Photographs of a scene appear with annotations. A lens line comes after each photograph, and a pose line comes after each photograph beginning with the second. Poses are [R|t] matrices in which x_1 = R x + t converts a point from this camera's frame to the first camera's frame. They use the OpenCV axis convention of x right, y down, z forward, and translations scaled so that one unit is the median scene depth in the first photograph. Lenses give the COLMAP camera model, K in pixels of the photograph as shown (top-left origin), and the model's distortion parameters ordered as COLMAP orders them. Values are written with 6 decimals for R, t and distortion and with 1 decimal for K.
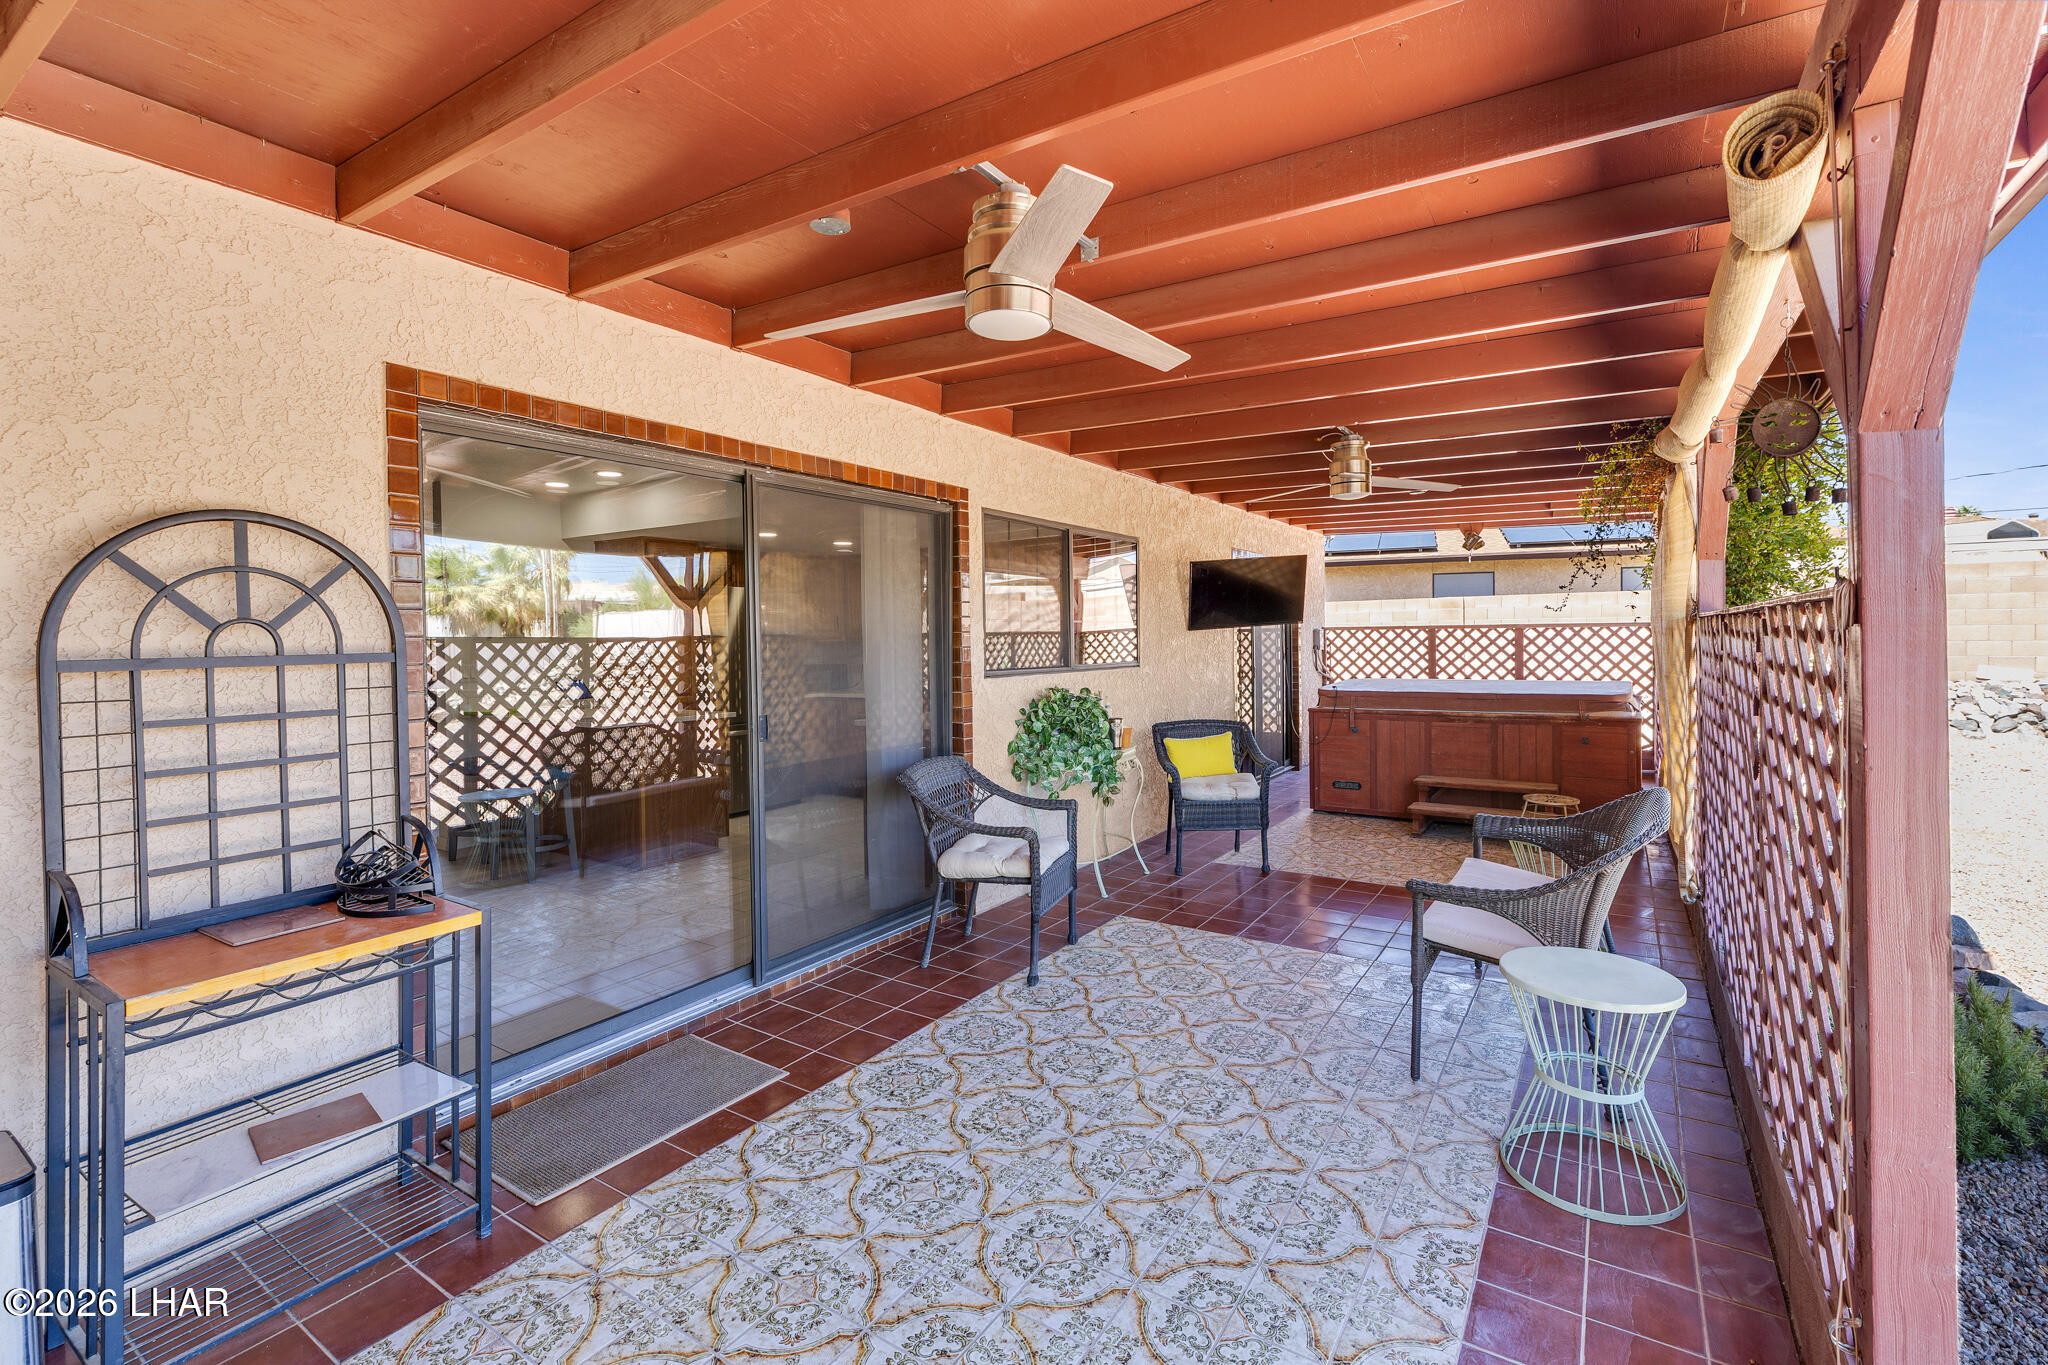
lens RADIAL K [[893.9, 0, 1053.5], [0, 893.9, 634.3], [0, 0, 1]] dist [0.000500, 0.000083]
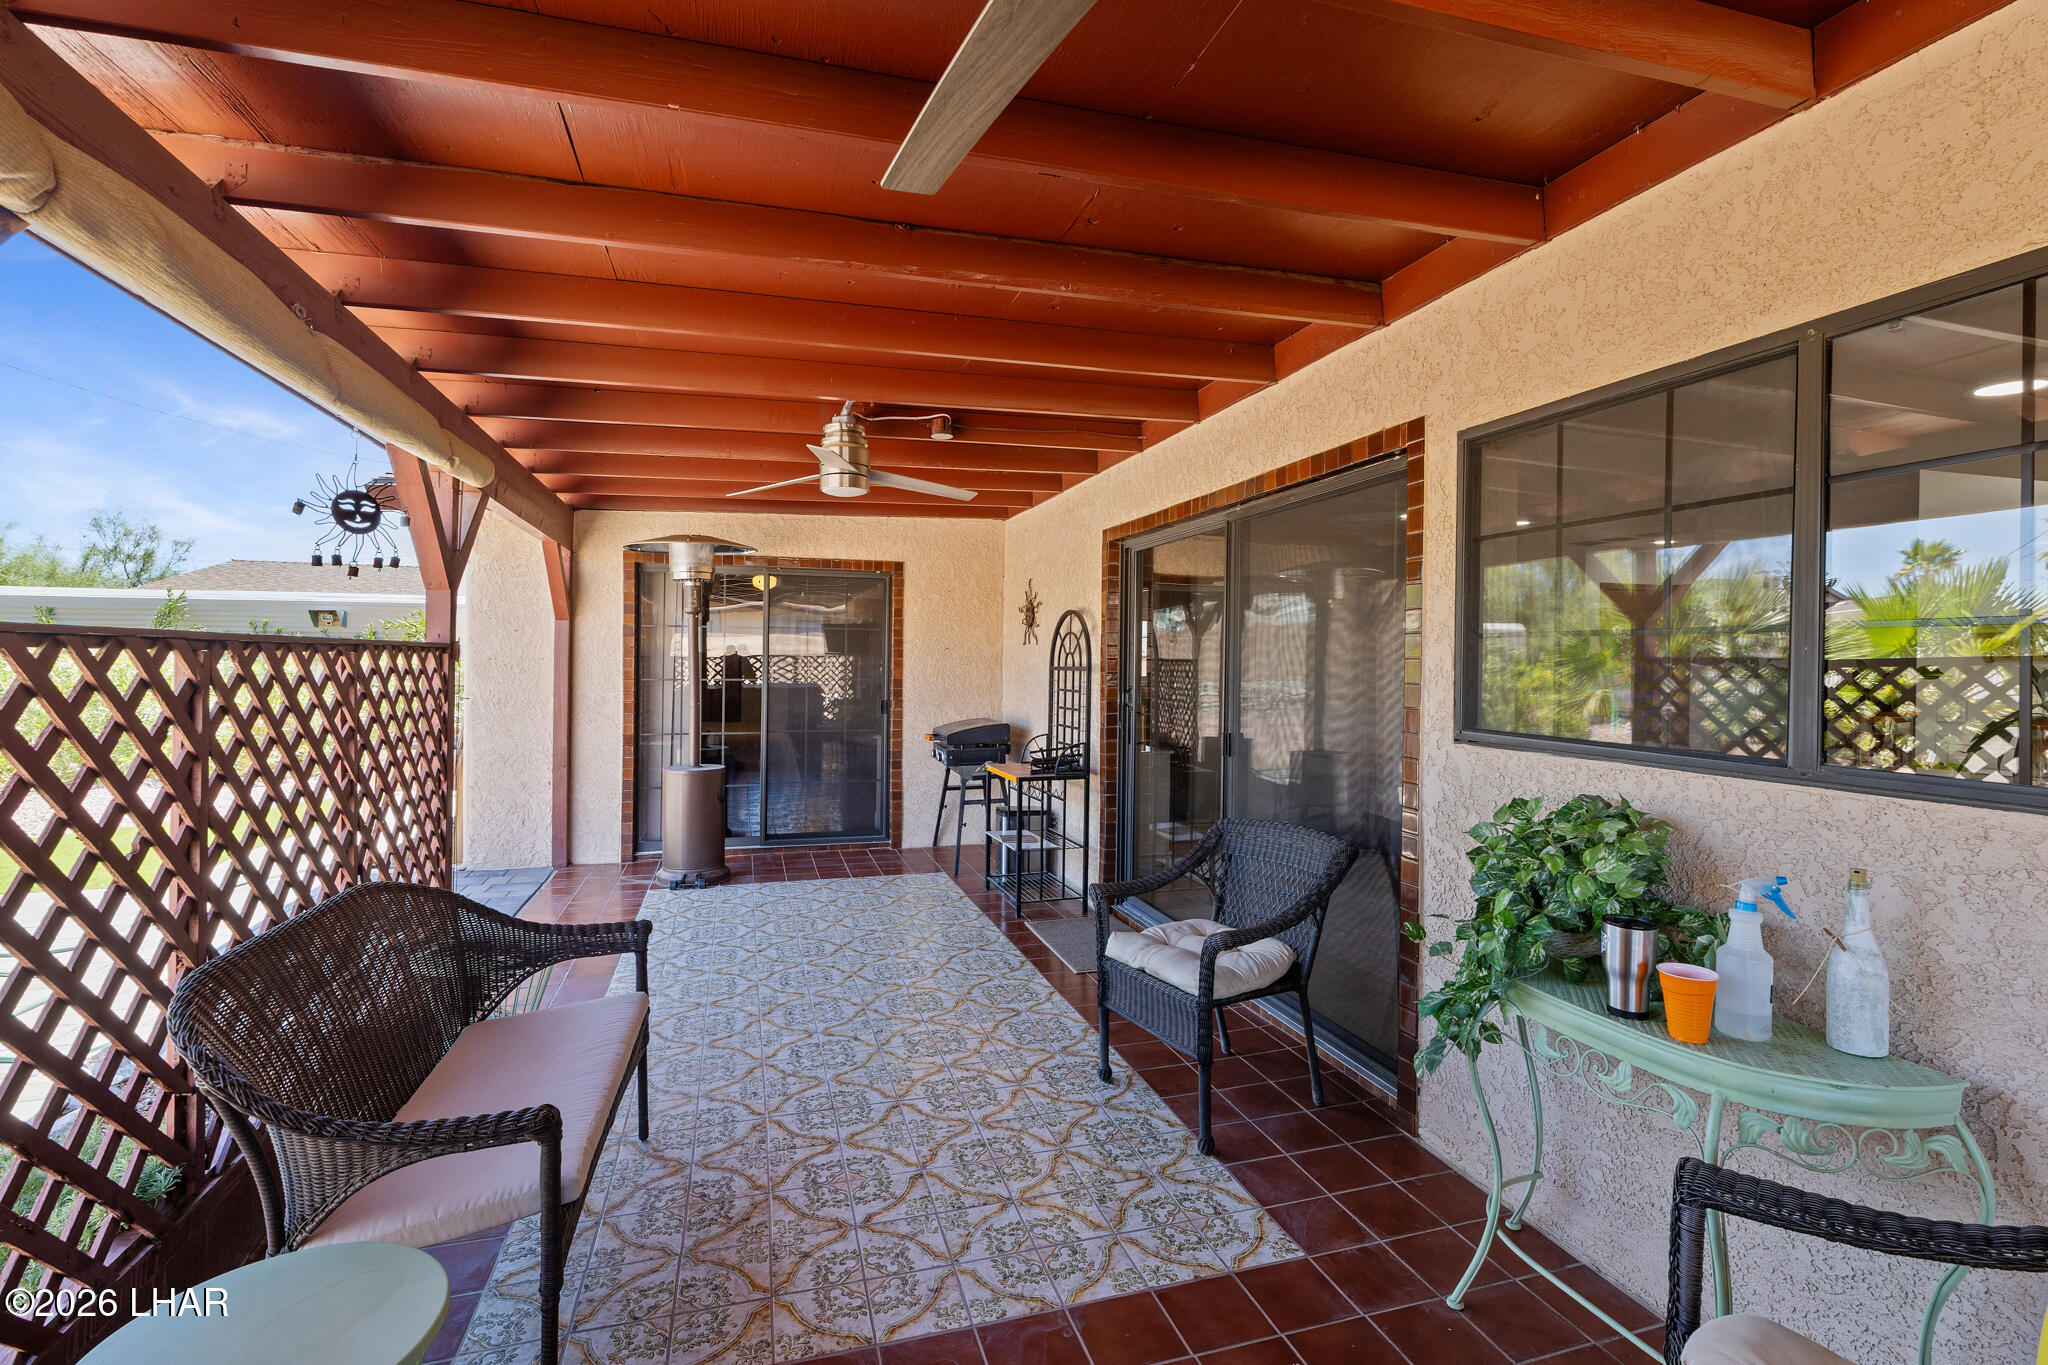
lens RADIAL K [[893.9, 0, 1014.2], [0, 893.9, 671.0], [0, 0, 1]] dist [0.000500, 0.000083]
pose [[-0.655161, 0.018091, -0.755273, 0.786692], [0.005227, 0.999798, 0.019414, -0.012036], [0.755471, 0.008772, -0.655123, 1.762924]]
